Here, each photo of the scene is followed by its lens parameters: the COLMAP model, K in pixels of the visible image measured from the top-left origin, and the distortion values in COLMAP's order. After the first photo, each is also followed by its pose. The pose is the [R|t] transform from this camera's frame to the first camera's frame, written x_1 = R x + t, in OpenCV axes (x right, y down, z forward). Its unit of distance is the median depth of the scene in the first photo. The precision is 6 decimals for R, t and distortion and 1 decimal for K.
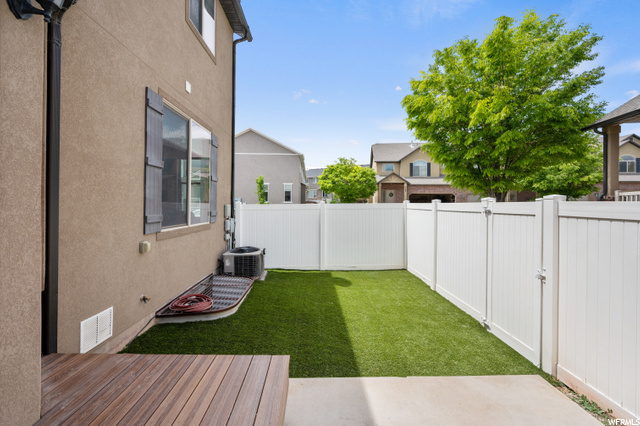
lens RADIAL K [[276.6, 0, 320.3], [0, 276.6, 208.4], [0, 0, 1]] dist [0.001563, 0.001716]
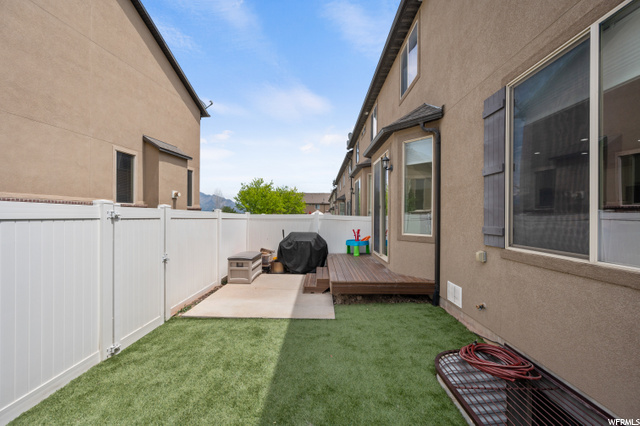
lens RADIAL K [[255.7, 0, 320.2], [0, 255.7, 214.3], [0, 0, 1]] dist [-0.004173, 0.000746]
pose [[-0.999453, -0.016748, 0.028507, -0.050320], [-0.016708, 0.999859, 0.001657, -0.010262], [-0.028531, 0.001180, -0.999592, 1.902126]]
